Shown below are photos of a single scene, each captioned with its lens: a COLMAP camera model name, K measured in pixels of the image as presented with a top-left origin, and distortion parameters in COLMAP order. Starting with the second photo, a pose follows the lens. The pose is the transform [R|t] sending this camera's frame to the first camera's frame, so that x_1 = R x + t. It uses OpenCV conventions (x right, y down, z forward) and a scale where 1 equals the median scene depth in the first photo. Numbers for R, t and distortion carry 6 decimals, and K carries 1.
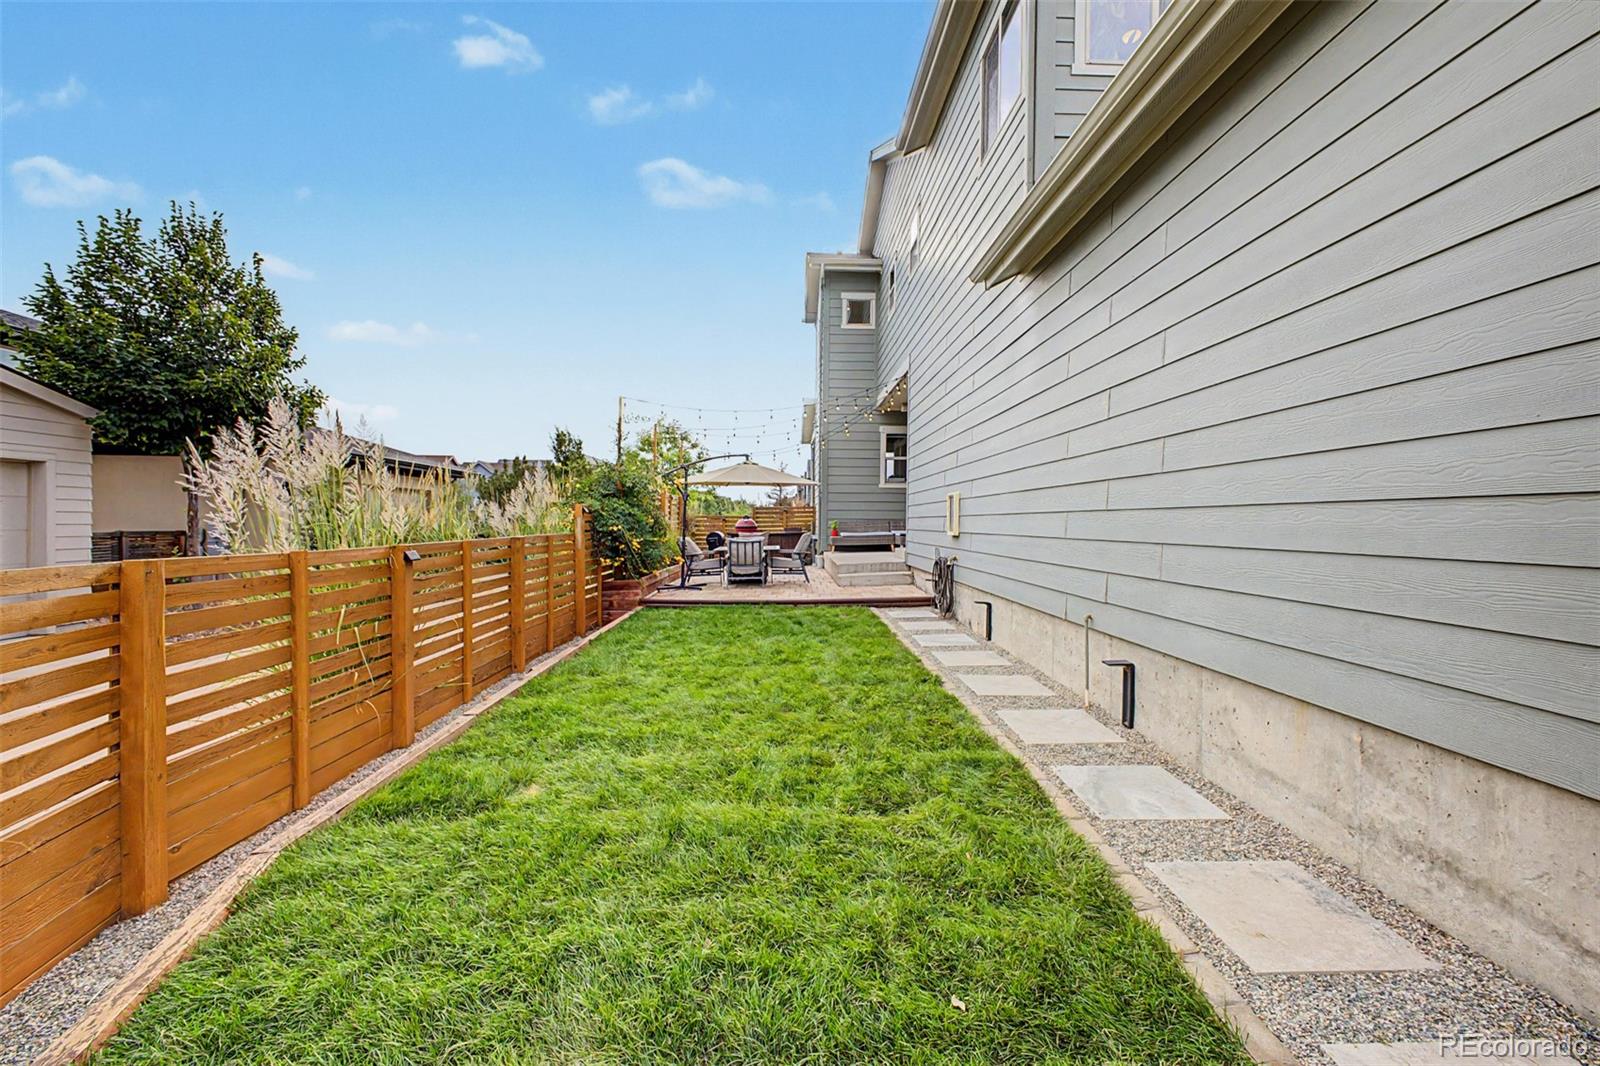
lens RADIAL K [[627.5, 0, 802.1], [0, 627.5, 534.0], [0, 0, 1]] dist [0.018453, -0.006271]
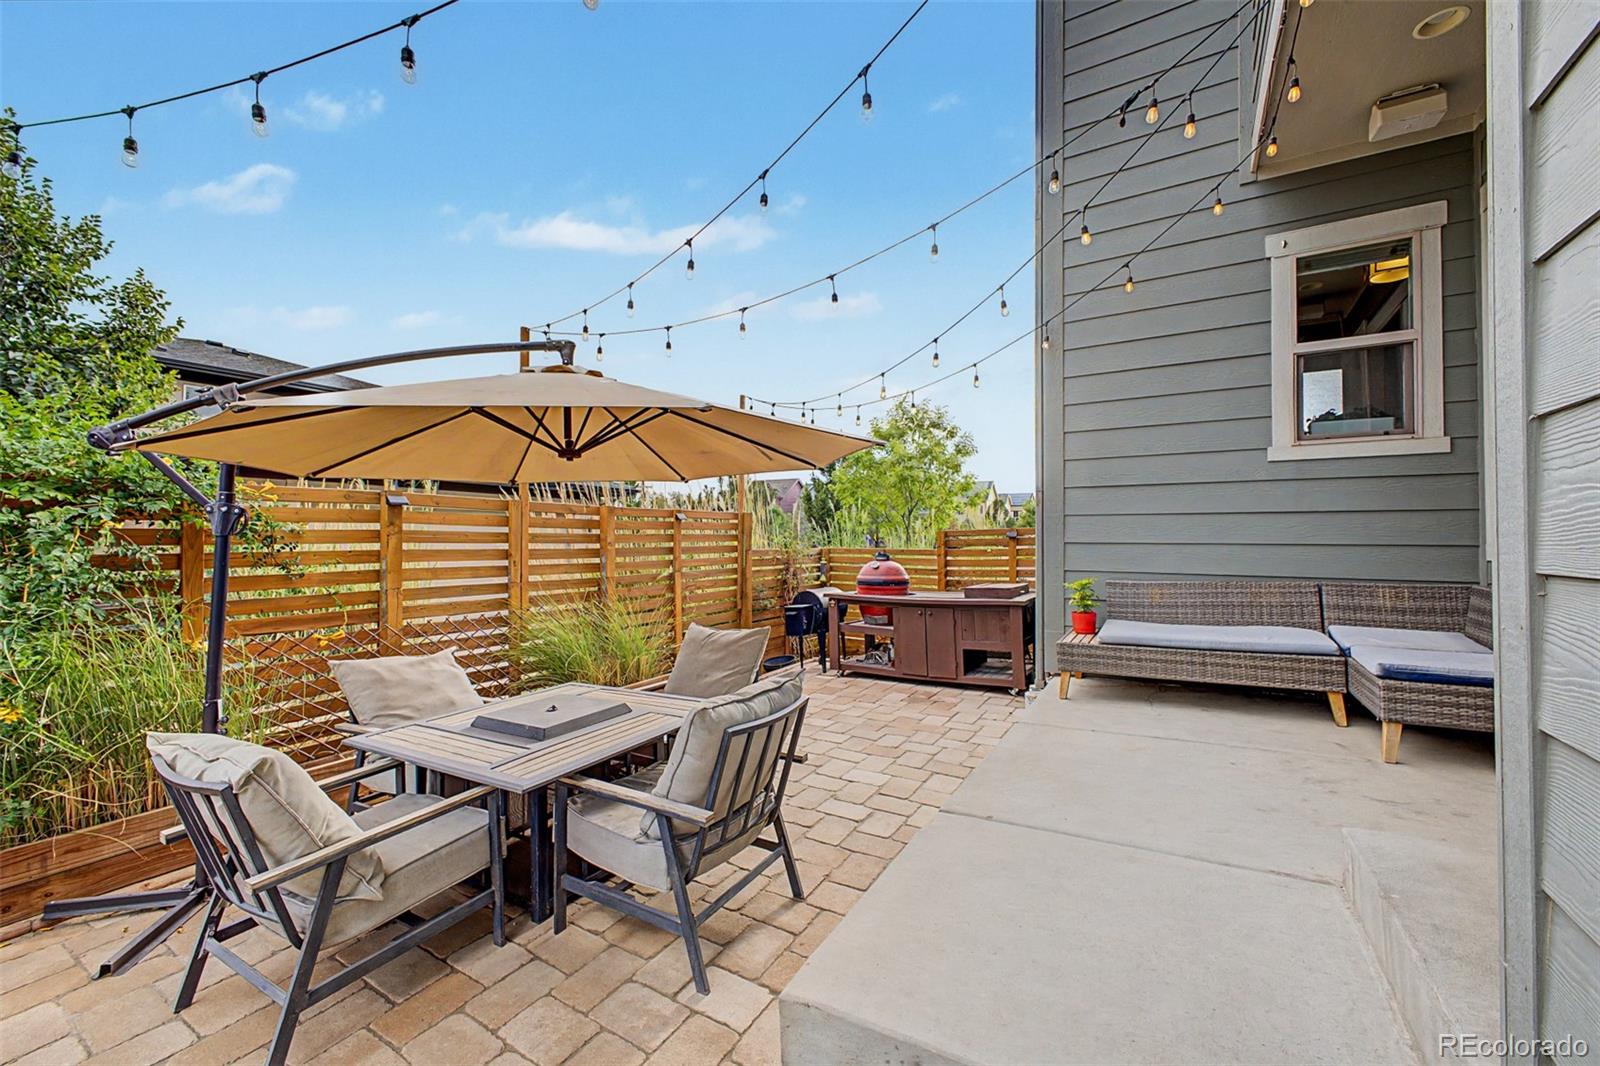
lens RADIAL K [[631.6, 0, 802.8], [0, 631.6, 526.6], [0, 0, 1]] dist [0.016796, -0.005861]
pose [[0.843409, -0.031774, -0.536331, 0.097089], [0.015247, 0.999263, -0.035224, -0.037719], [0.537055, 0.021531, 0.843272, 0.646864]]
